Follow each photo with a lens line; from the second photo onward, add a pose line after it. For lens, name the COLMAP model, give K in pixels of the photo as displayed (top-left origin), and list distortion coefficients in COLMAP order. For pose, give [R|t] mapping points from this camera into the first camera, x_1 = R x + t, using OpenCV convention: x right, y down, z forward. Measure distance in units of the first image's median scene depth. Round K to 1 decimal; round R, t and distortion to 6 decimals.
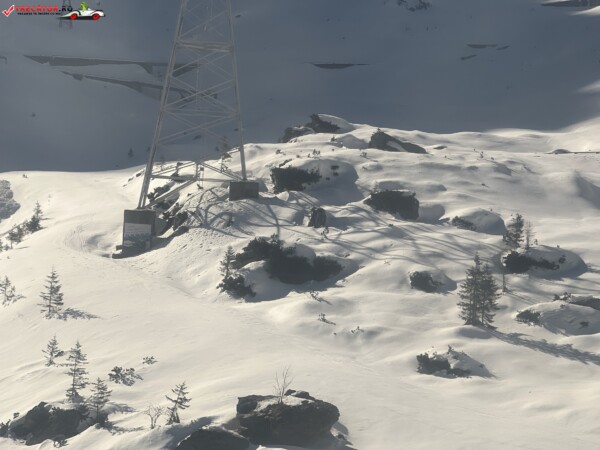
lens RADIAL K [[1335.4, 0, 300.0], [0, 1335.4, 225.0], [0, 0, 1]] dist [-0.024753, 2.856542]
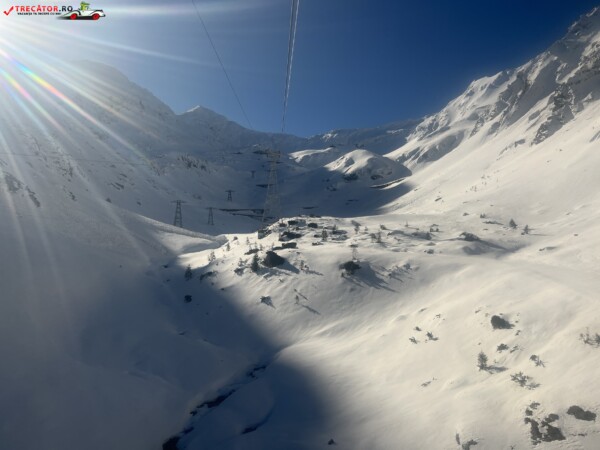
lens RADIAL K [[448.2, 0, 303.8], [0, 448.2, 226.1], [0, 0, 1]] dist [0.066909, -0.068678]
pose [[0.998885, -0.047020, 0.004233, 0.026953], [0.047210, 0.995116, -0.086687, 0.113278], [-0.000137, 0.086790, 0.996227, -0.576306]]
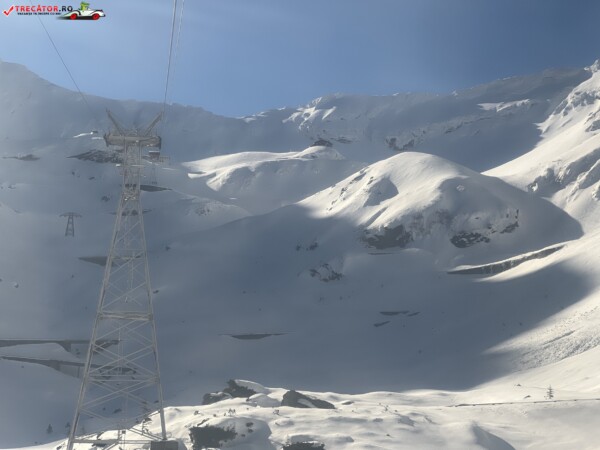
lens RADIAL K [[1335.4, 0, 300.0], [0, 1335.4, 225.0], [0, 0, 1]] dist [-0.024753, 2.856542]
pose [[0.997603, -0.028816, 0.062904, 0.003697], [0.040909, 0.978866, -0.200367, 0.016338], [-0.055801, 0.202461, 0.977699, -0.078985]]
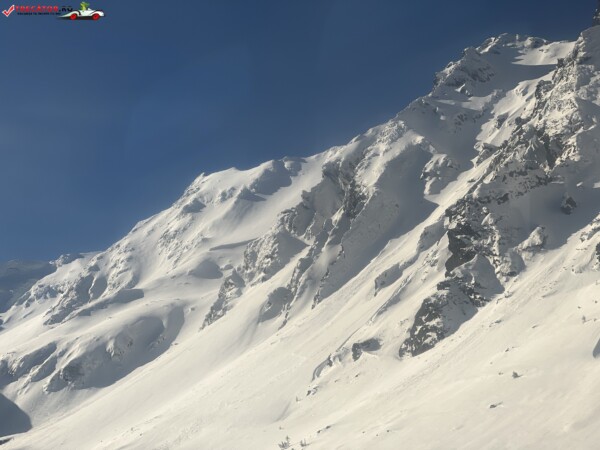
lens RADIAL K [[1335.4, 0, 300.0], [0, 1335.4, 225.0], [0, 0, 1]] dist [-0.024753, 2.856542]
pose [[0.896279, 0.066192, 0.438524, 0.007249], [0.083157, 0.946179, -0.312779, 0.038230], [-0.435626, 0.316804, 0.842535, -0.183581]]
